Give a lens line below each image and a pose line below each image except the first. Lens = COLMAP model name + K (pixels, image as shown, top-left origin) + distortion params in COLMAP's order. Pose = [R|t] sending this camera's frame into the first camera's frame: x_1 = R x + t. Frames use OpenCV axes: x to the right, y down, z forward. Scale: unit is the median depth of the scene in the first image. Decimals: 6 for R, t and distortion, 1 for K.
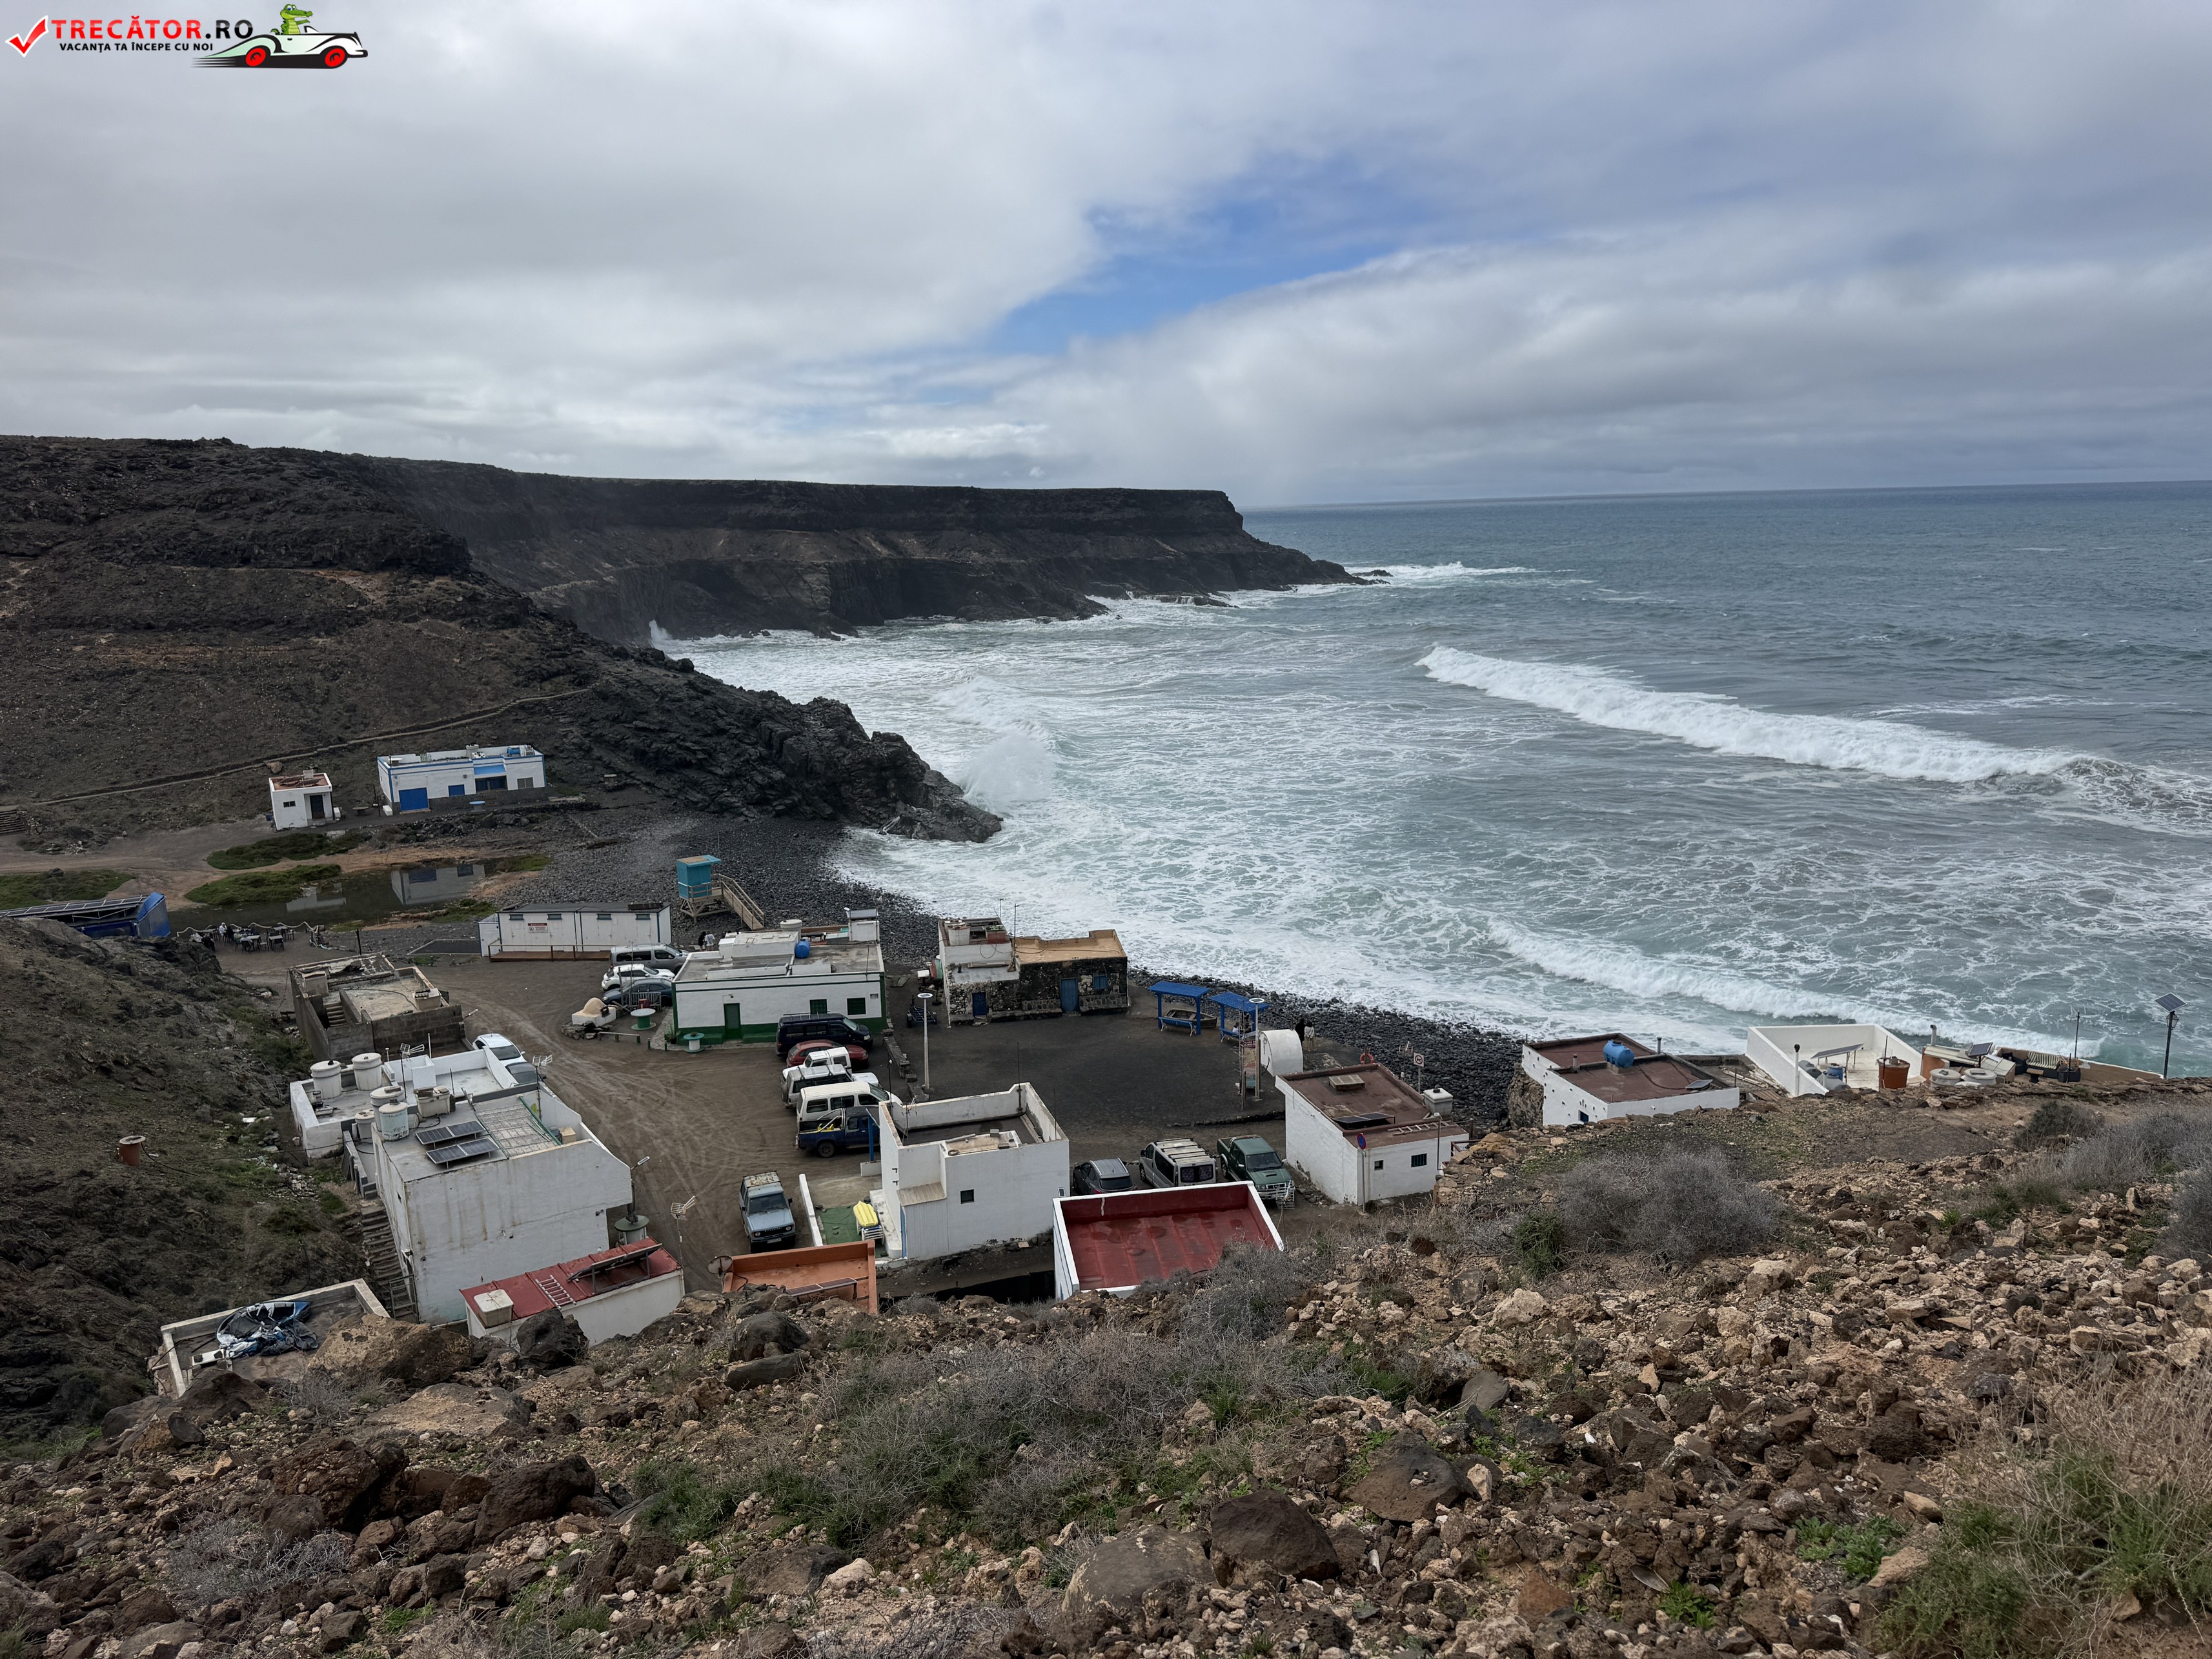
lens RADIAL K [[1555.1, 0, 1109.4], [0, 1555.1, 819.8], [0, 0, 1]] dist [0.081798, -0.103993]
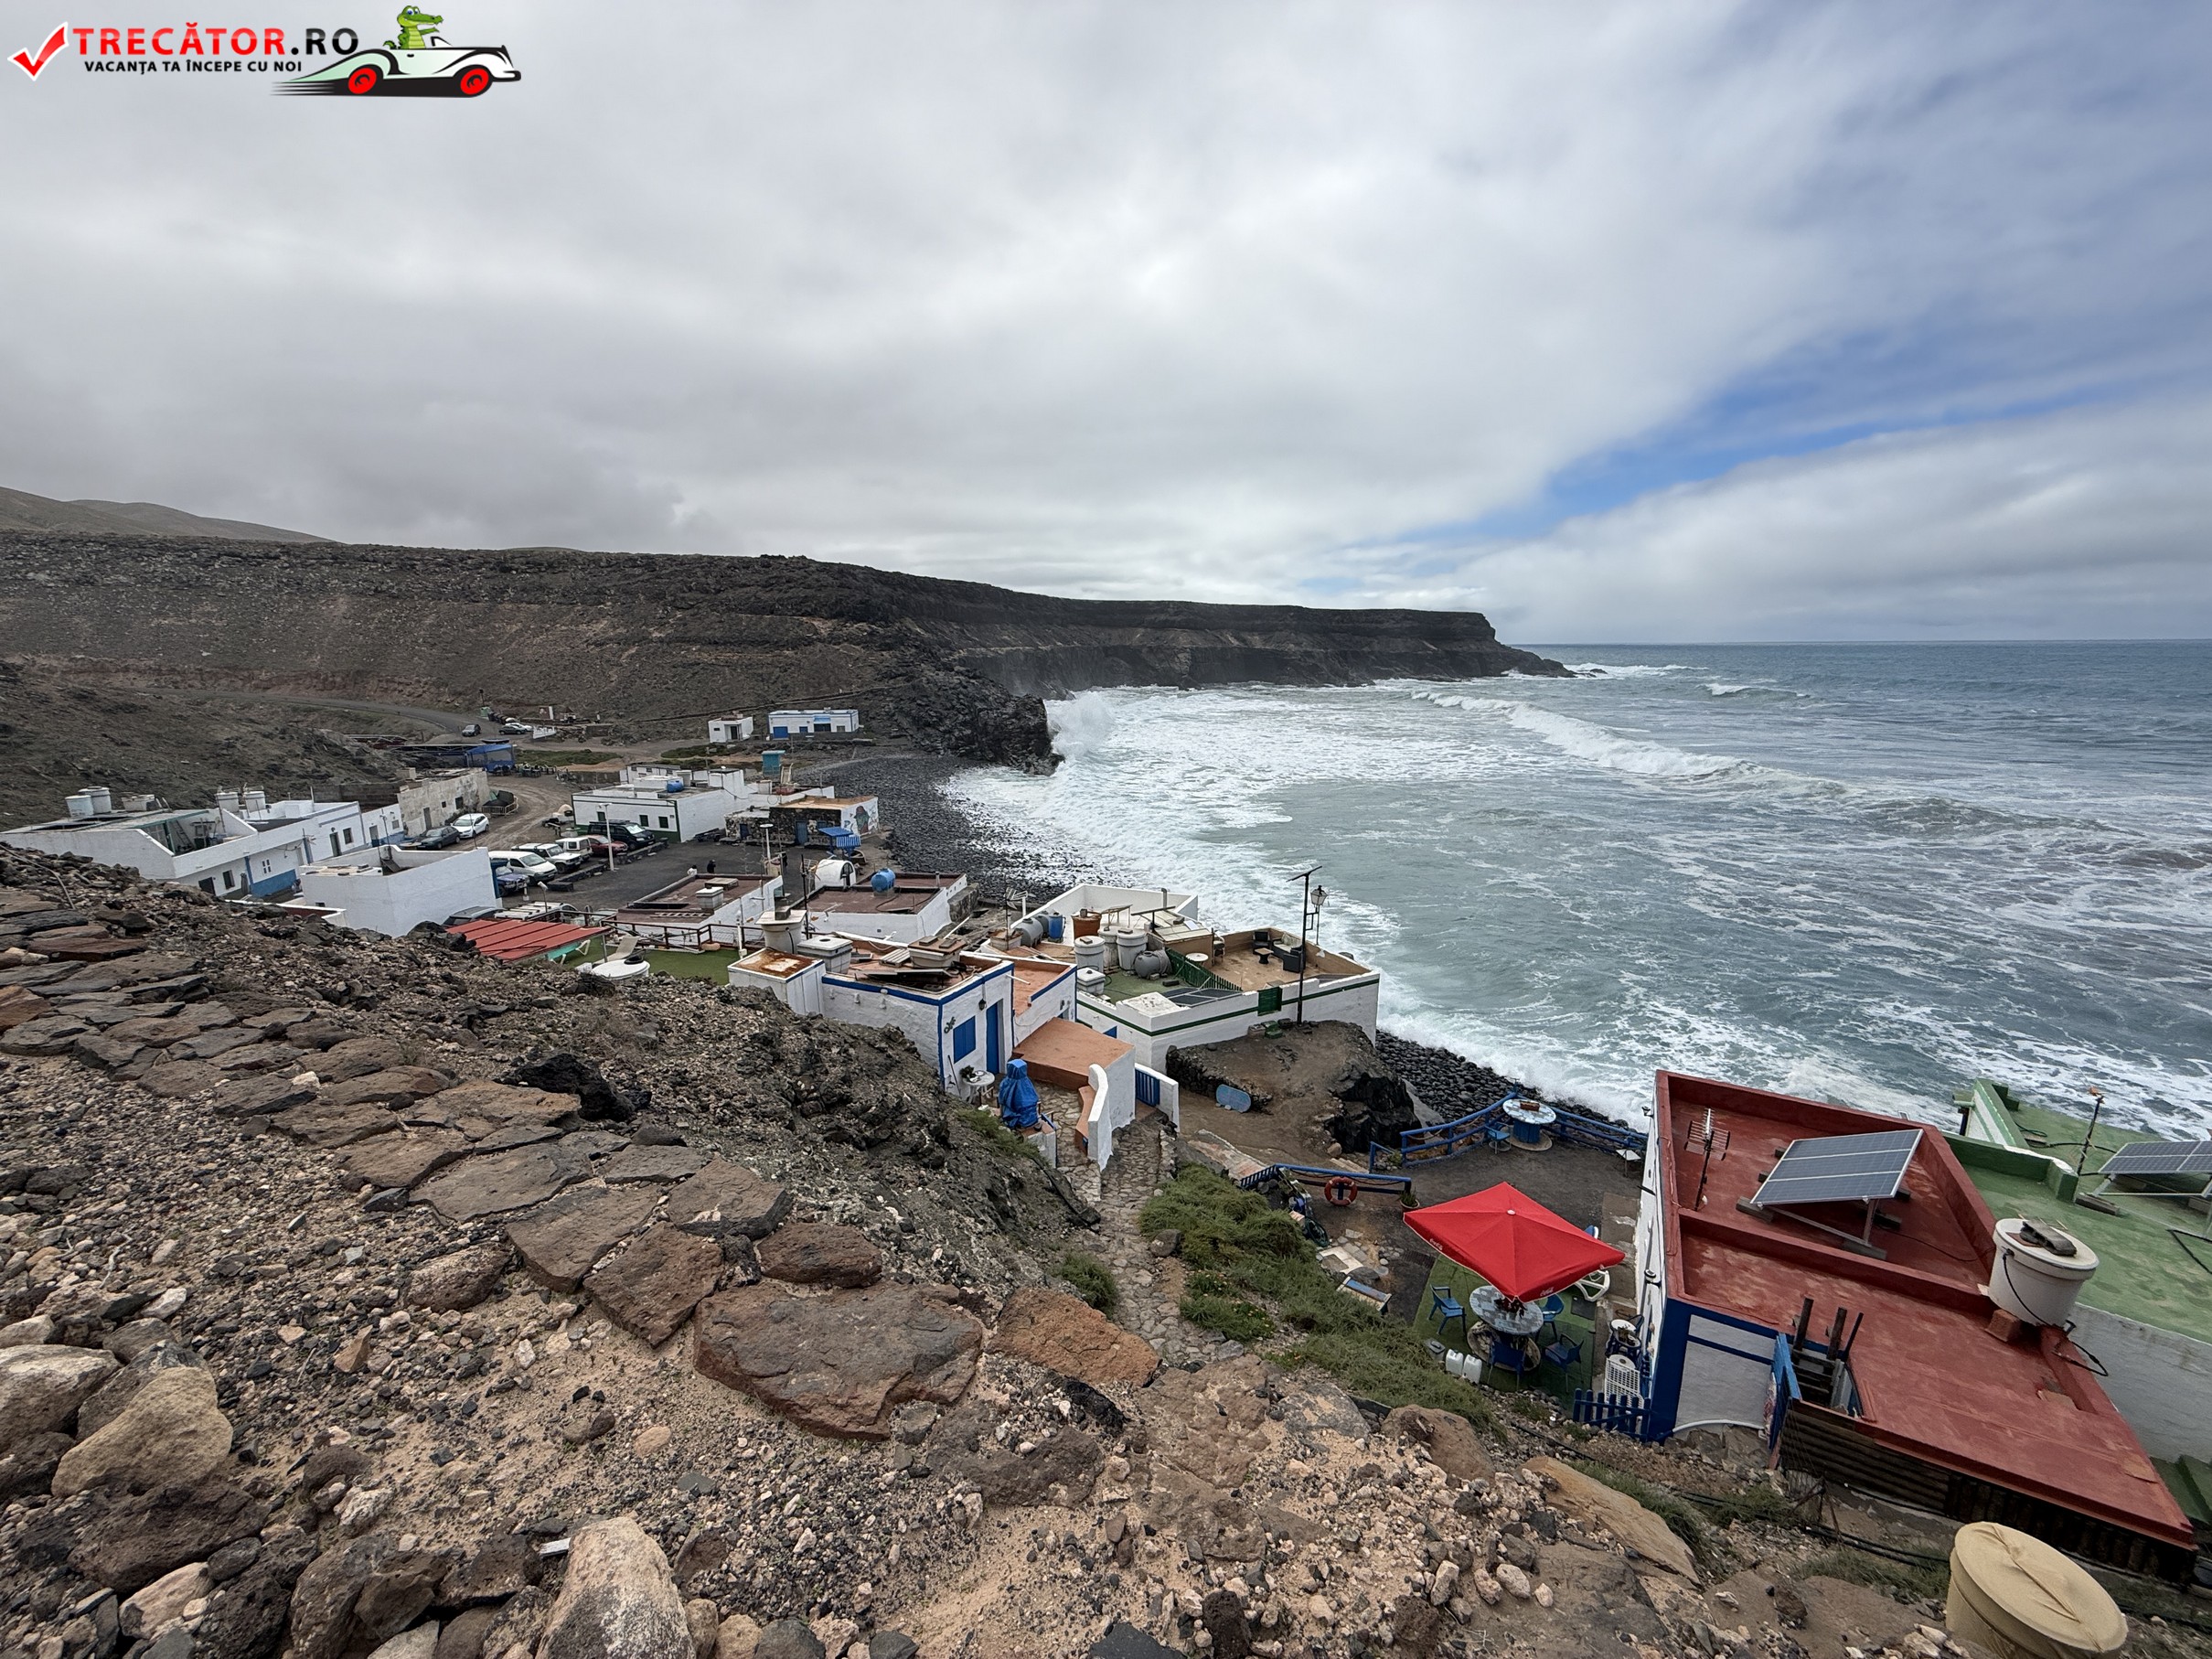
lens RADIAL K [[883.4, 0, 1106.2], [0, 883.4, 840.6], [0, 0, 1]] dist [0.000410, -0.000942]
pose [[0.922738, 0.098522, -0.372624, 0.251049], [-0.089367, 0.995121, 0.041811, 0.029336], [0.374925, -0.005280, 0.927040, 0.168837]]
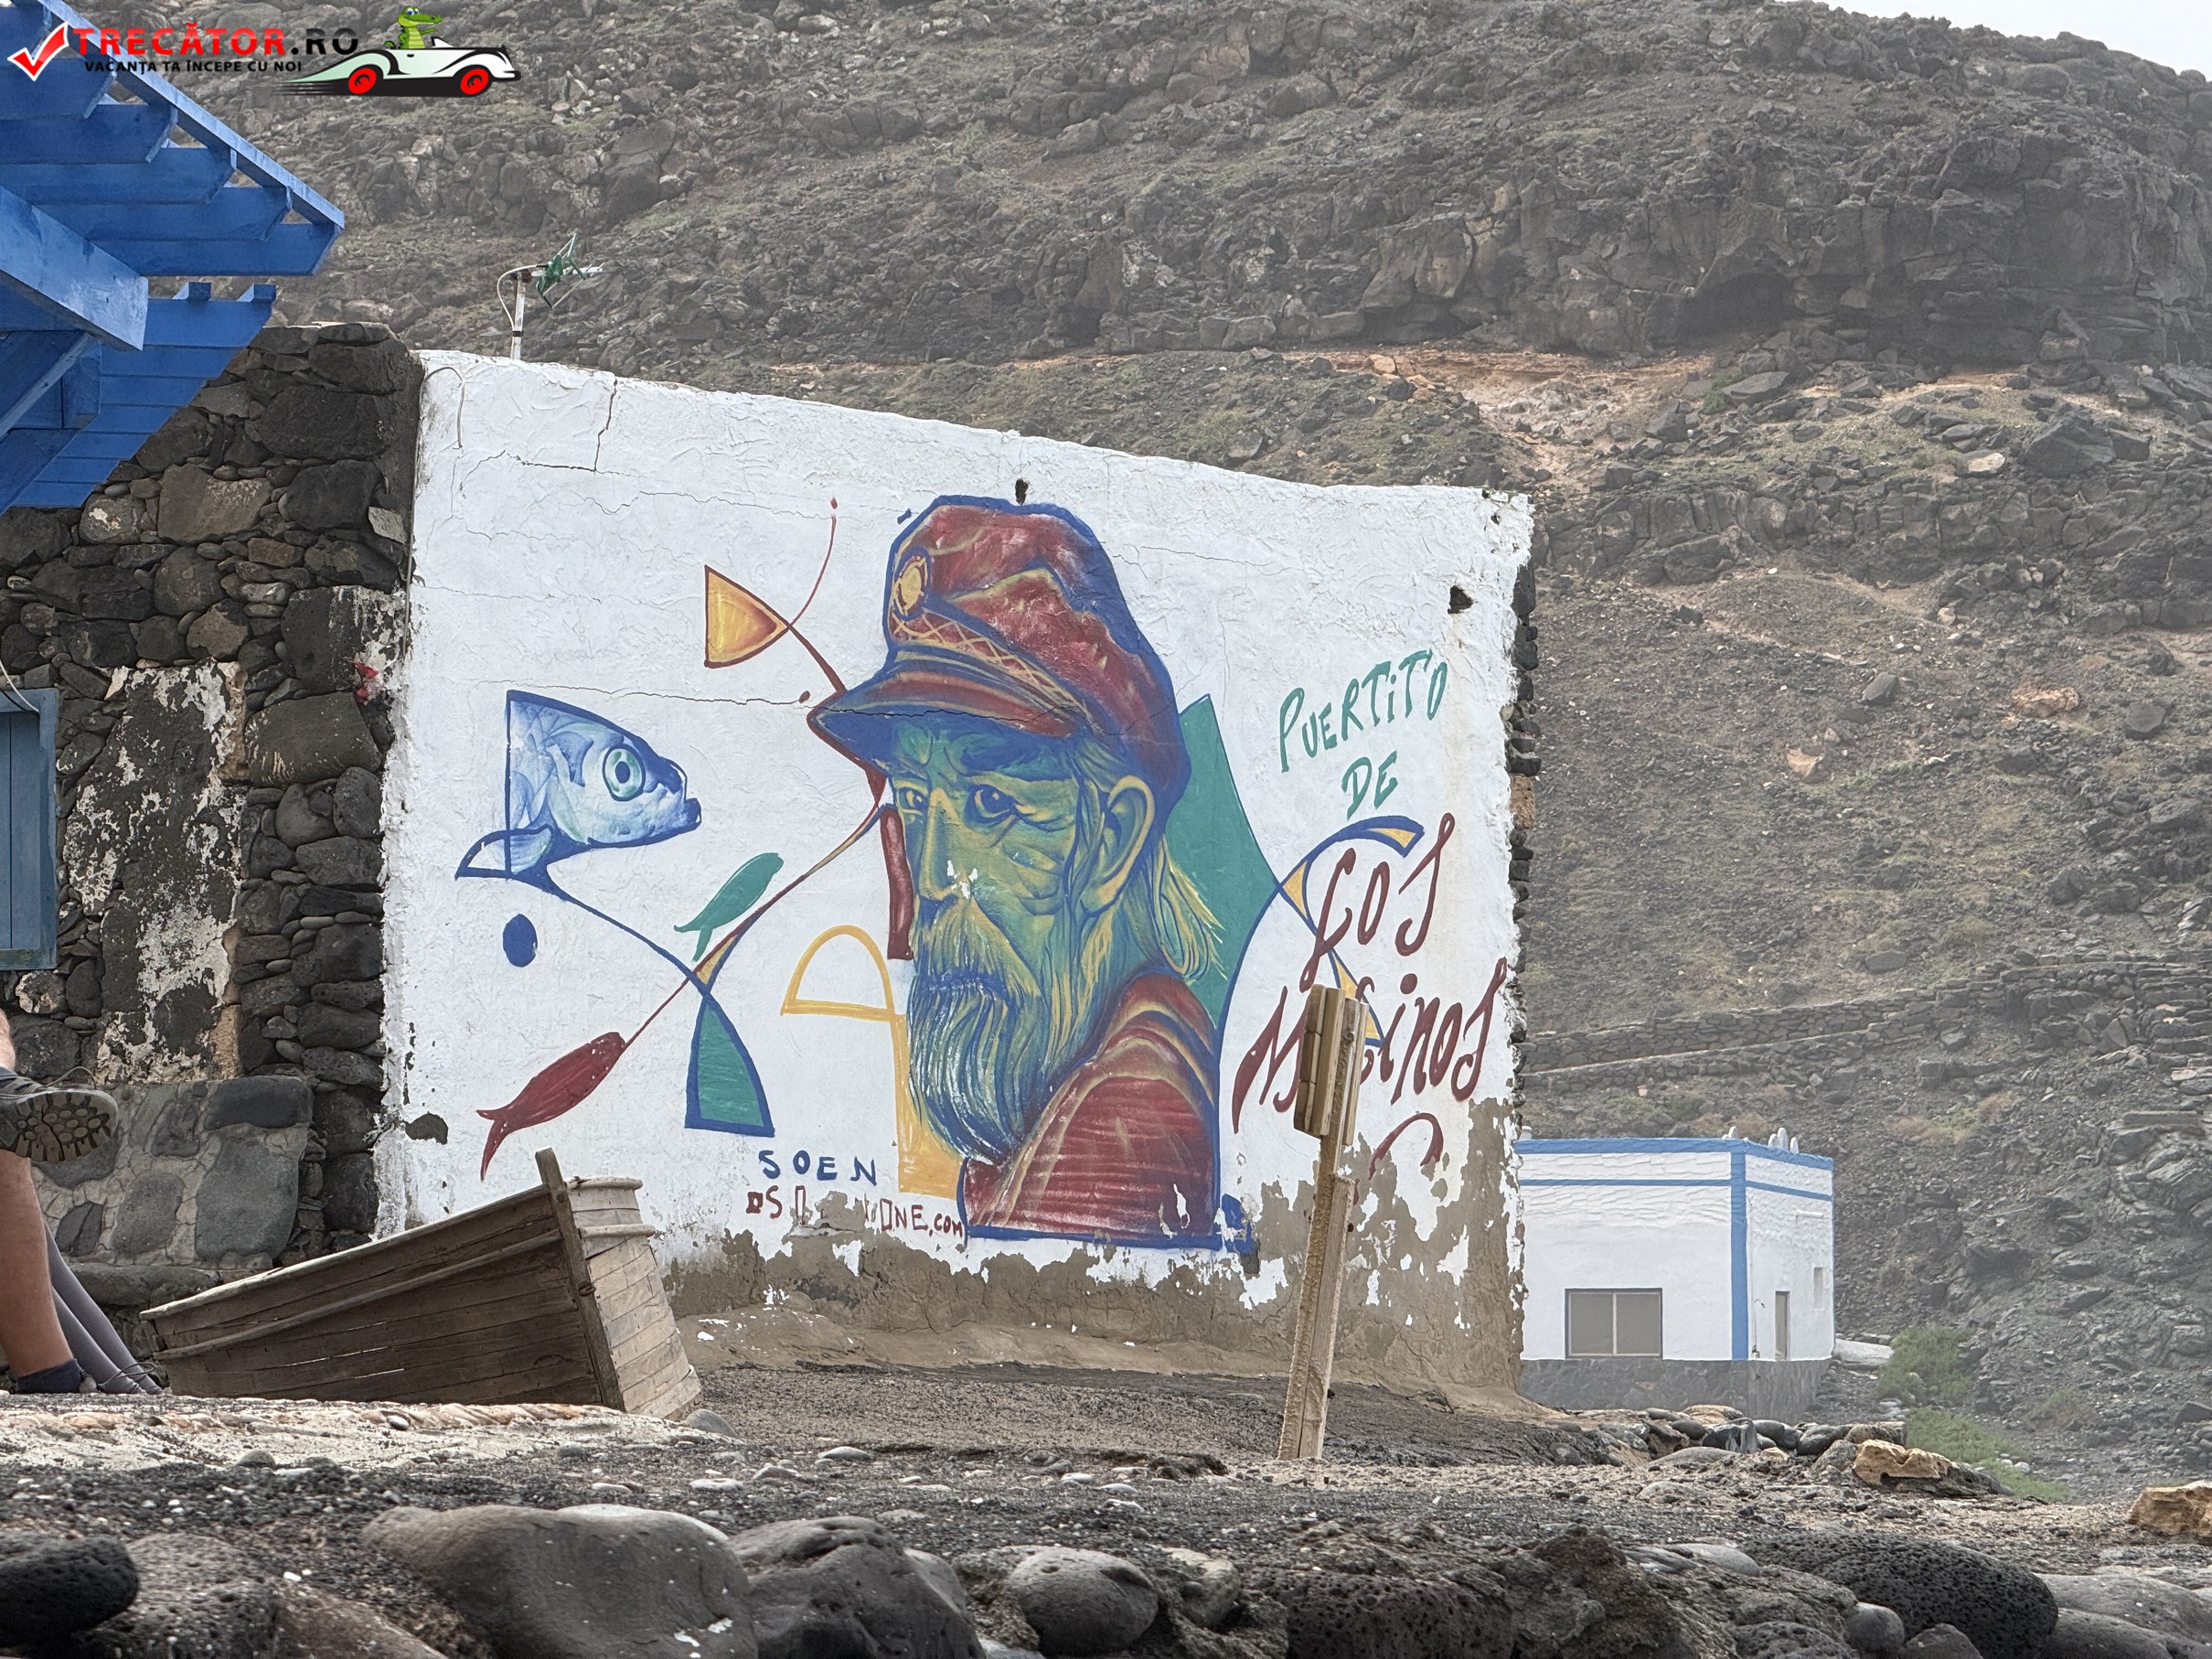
lens RADIAL K [[7816.0, 0, 1099.8], [0, 7816.0, 829.2], [0, 0, 1]] dist [0.108976, 0.000000]
pose [[0.708658, -0.027010, -0.705035, 0.101237], [-0.156076, 0.968510, -0.193981, 0.072520], [0.688073, 0.247505, 0.682127, 0.399027]]
